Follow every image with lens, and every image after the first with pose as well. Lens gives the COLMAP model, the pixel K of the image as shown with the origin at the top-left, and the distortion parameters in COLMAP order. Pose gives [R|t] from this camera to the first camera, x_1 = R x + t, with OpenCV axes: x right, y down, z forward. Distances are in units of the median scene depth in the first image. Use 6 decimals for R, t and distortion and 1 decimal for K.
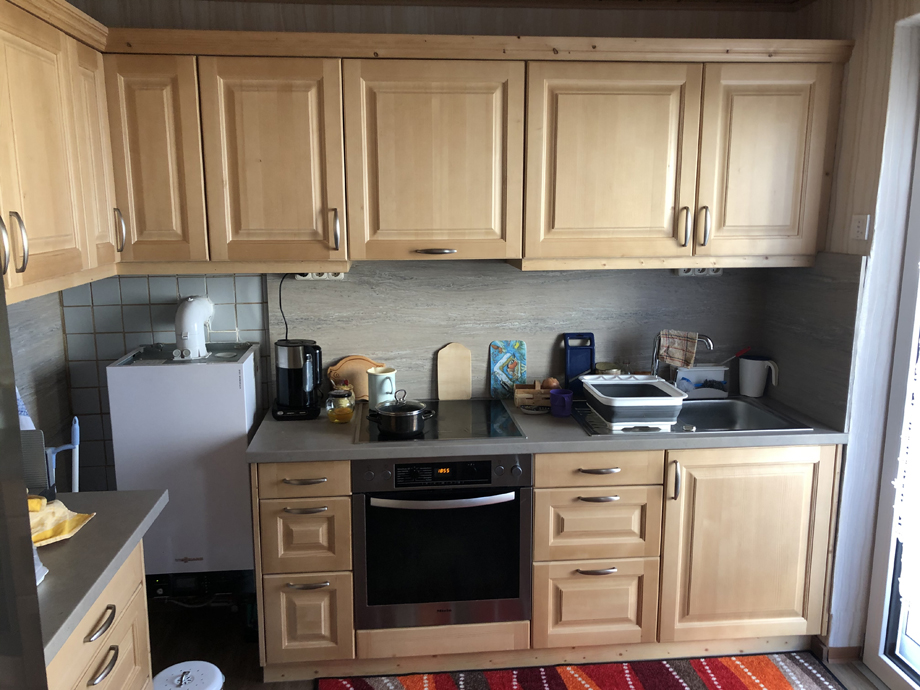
lens RADIAL K [[749.0, 0, 458.6], [0, 749.0, 333.0], [0, 0, 1]] dist [0.013369, 0.001749]
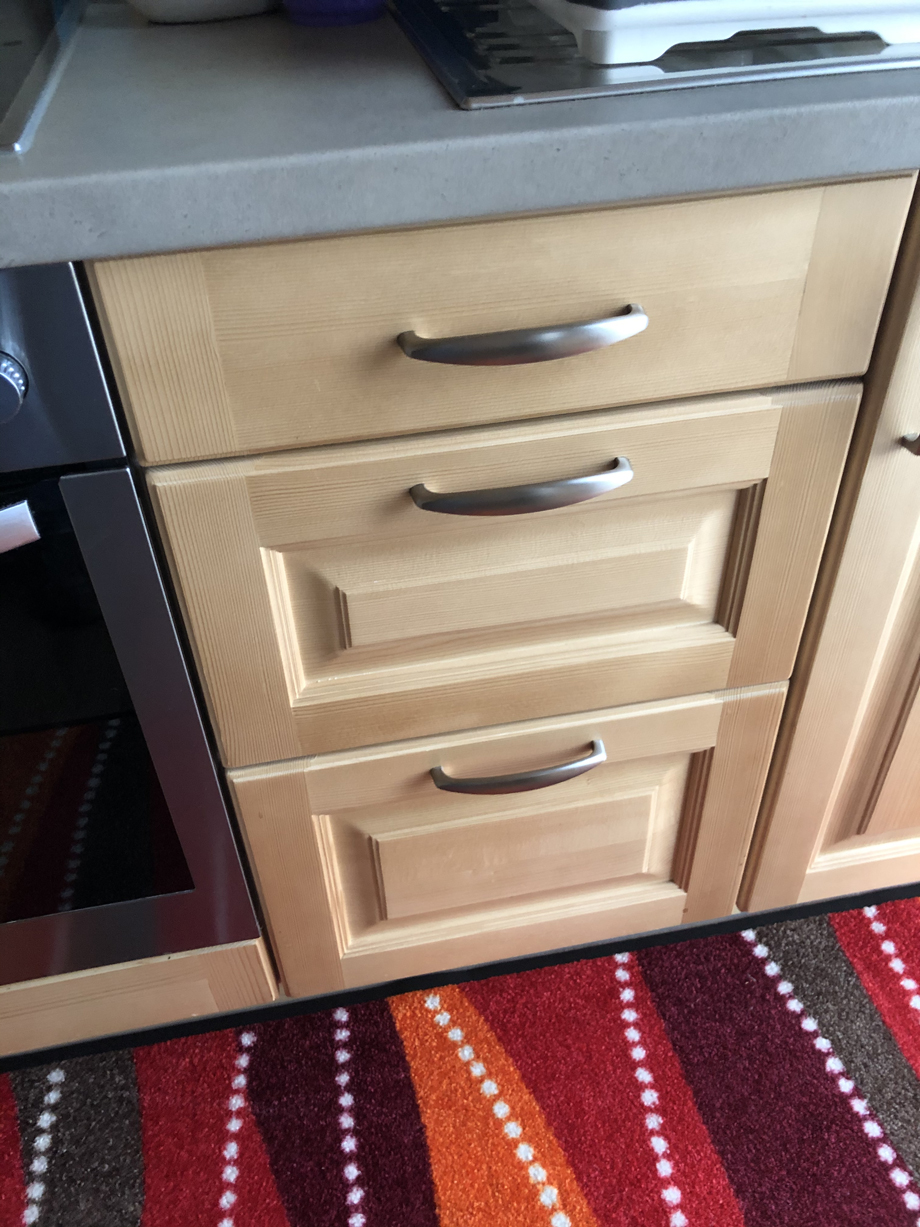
lens RADIAL K [[996.8, 0, 460.0], [0, 996.8, 613.5], [0, 0, 1]] dist [0.005397, 0.013238]
pose [[0.994085, -0.091735, 0.058134, 0.152972], [0.047931, 0.850910, 0.523121, 0.117293], [-0.097455, -0.517240, 0.850274, 0.766961]]
